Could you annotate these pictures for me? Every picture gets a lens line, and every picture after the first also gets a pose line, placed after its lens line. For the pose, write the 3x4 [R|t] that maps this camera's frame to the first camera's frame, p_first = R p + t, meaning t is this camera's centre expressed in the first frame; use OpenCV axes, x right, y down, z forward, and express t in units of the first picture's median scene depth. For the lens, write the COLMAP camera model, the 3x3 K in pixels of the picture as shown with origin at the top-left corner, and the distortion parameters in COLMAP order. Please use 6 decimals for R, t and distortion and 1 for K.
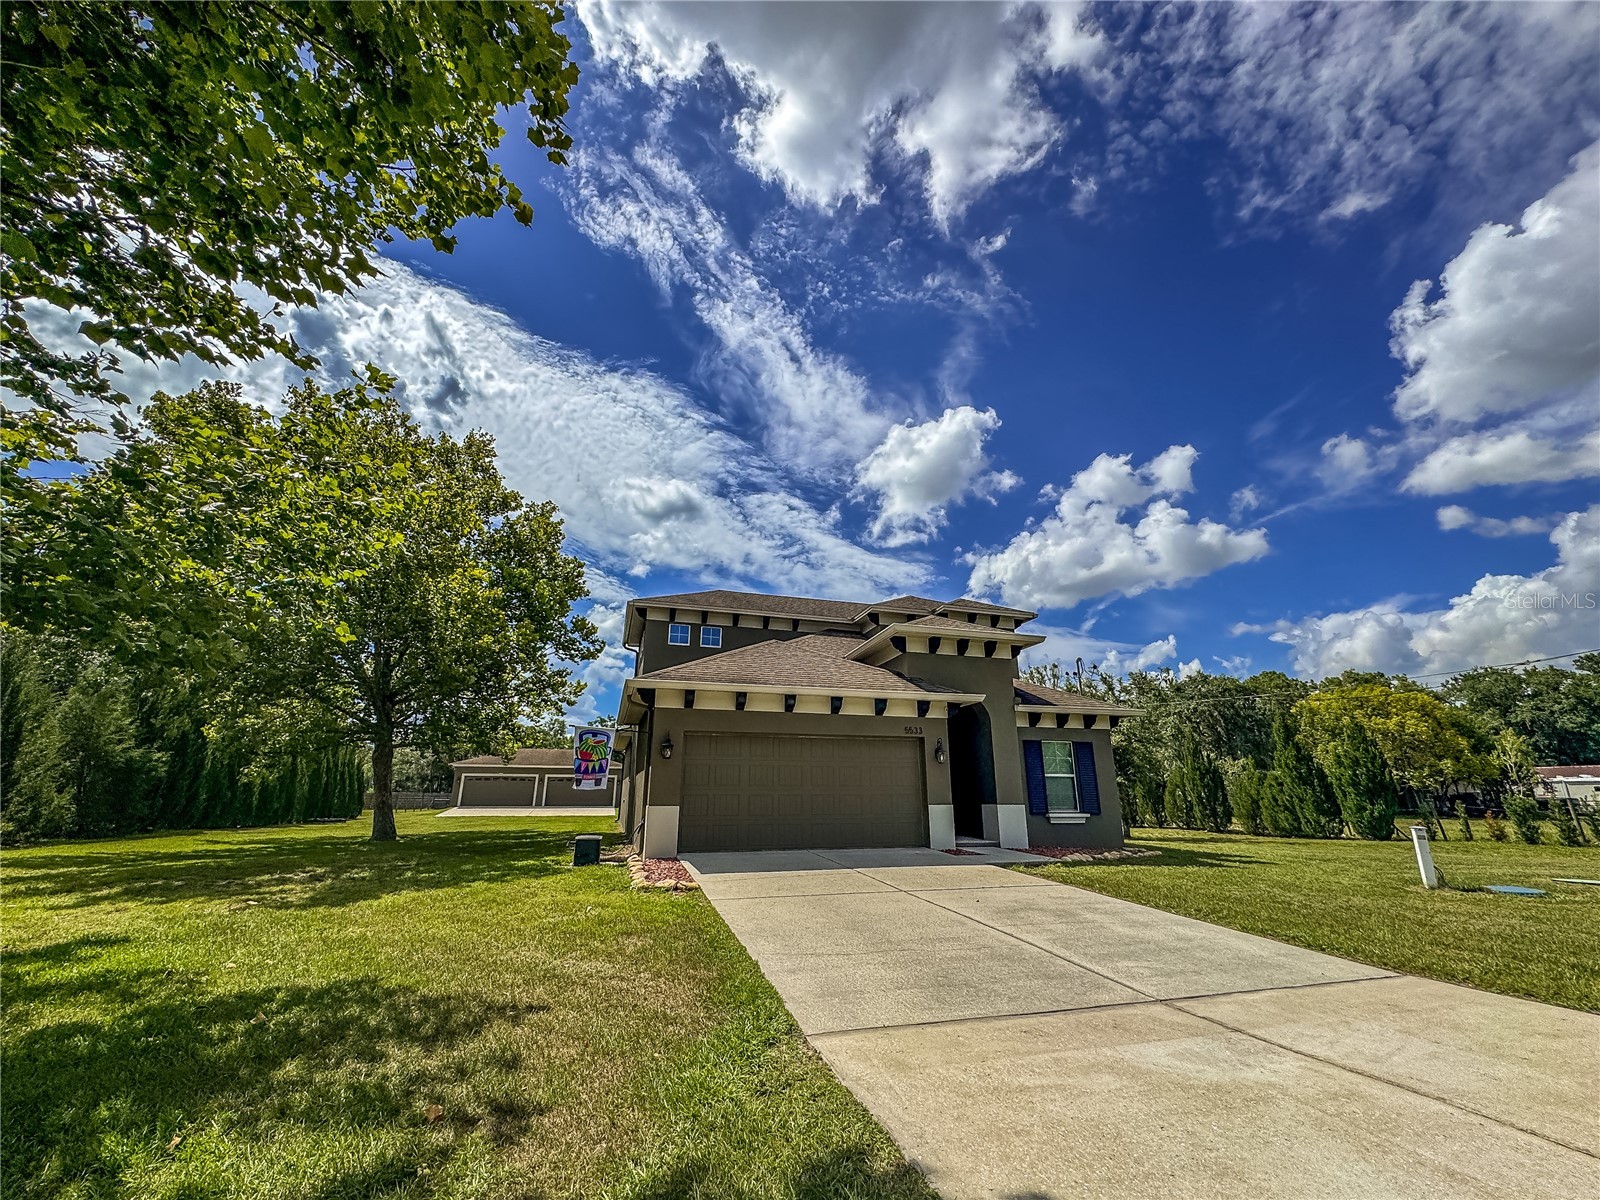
lens RADIAL K [[640.5, 0, 796.1], [0, 640.5, 602.8], [0, 0, 1]] dist [0.005751, -0.000343]
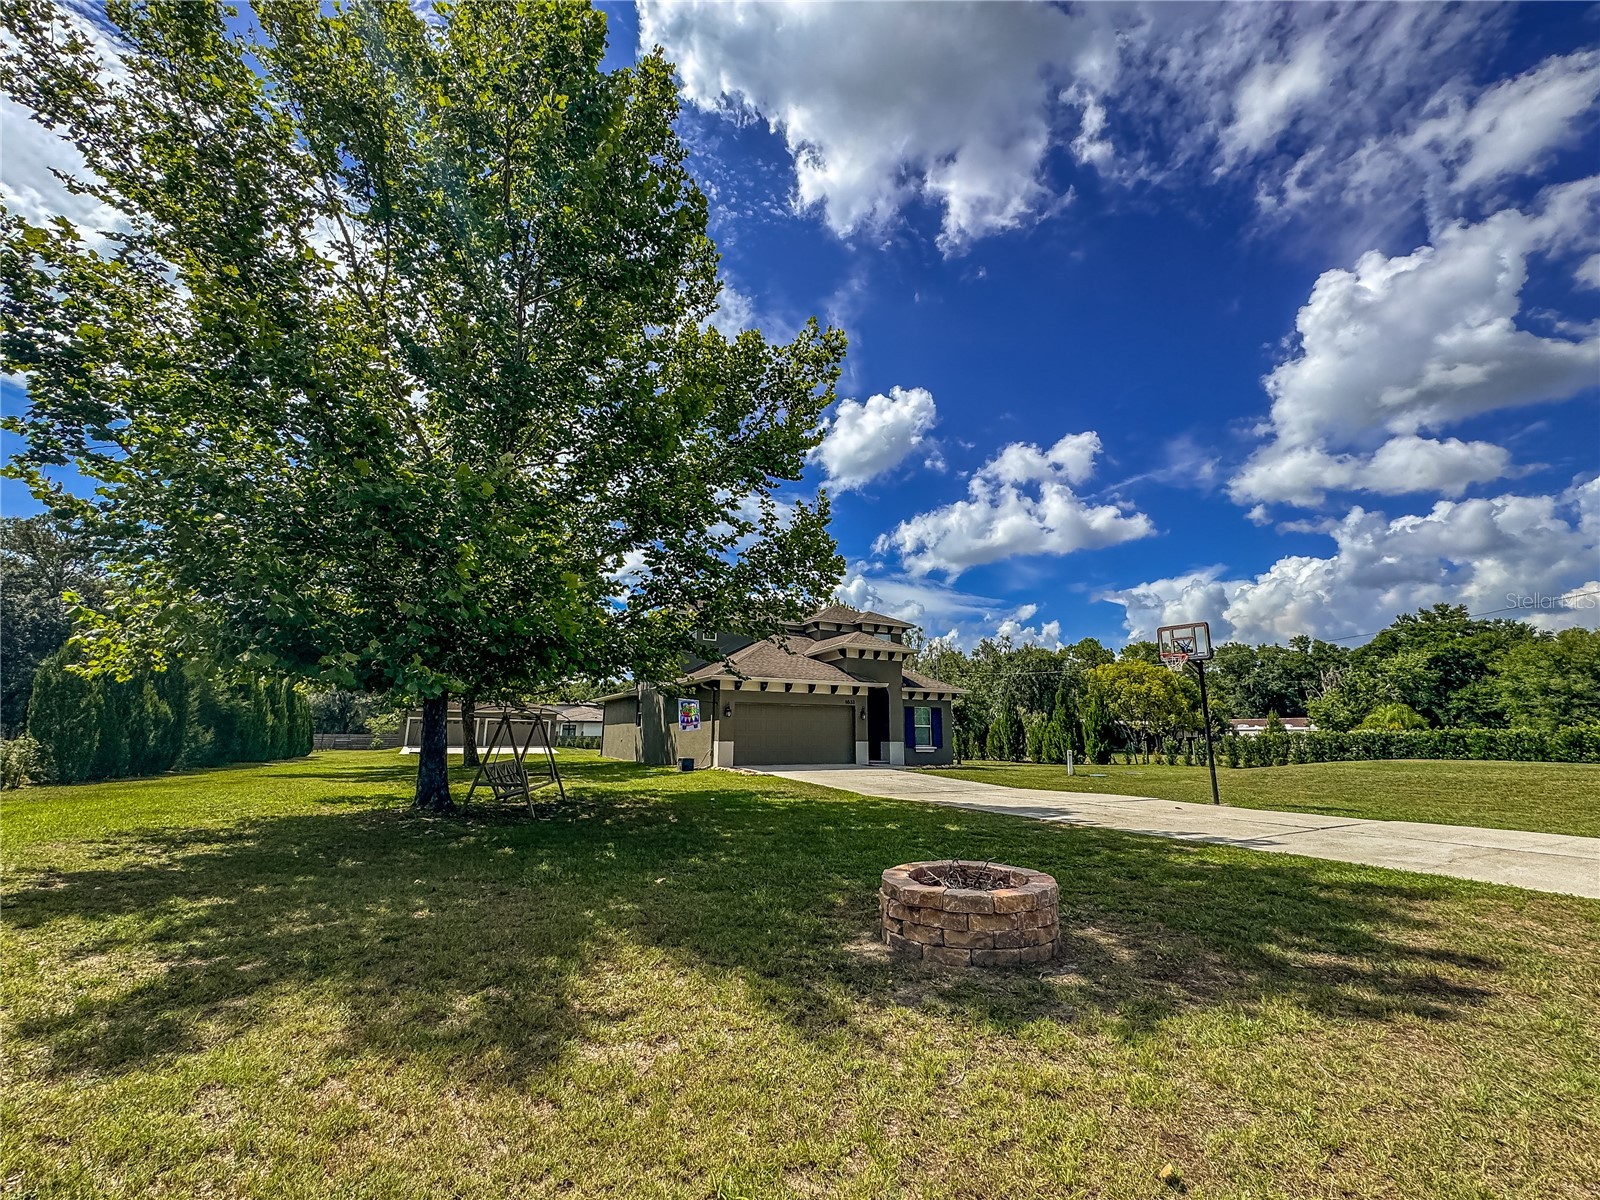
lens RADIAL K [[640.5, 0, 799.6], [0, 640.5, 602.4], [0, 0, 1]] dist [0.005751, -0.000343]
pose [[0.979841, 0.043765, 0.194927, -0.297837], [-0.059472, 0.995373, 0.075467, -0.194159], [-0.190722, -0.085538, 0.977910, -0.671157]]
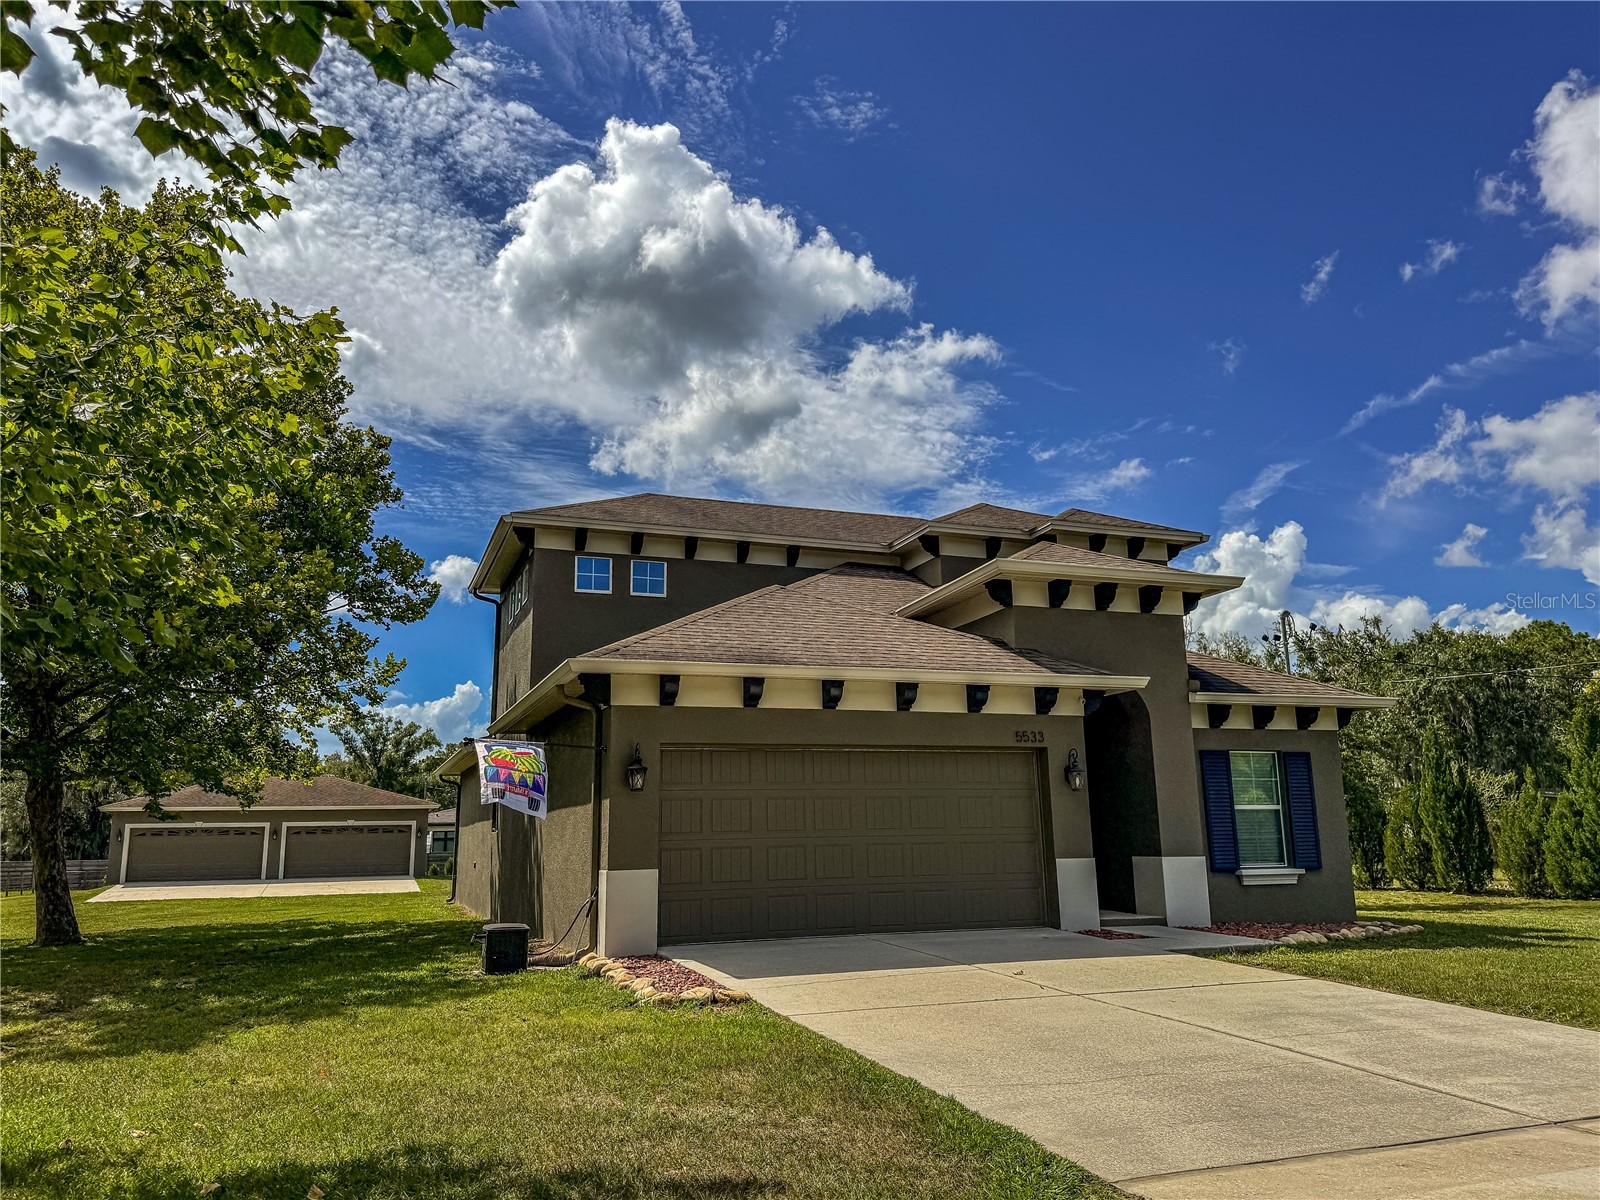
lens RADIAL K [[1160.9, 0, 790.8], [0, 1160.9, 583.9], [0, 0, 1]] dist [0.037345, -0.039464]
pose [[0.997667, -0.005991, 0.068009, -0.101952], [0.001315, 0.997644, 0.068588, -0.016119], [-0.068259, -0.068338, 0.995324, -0.050261]]
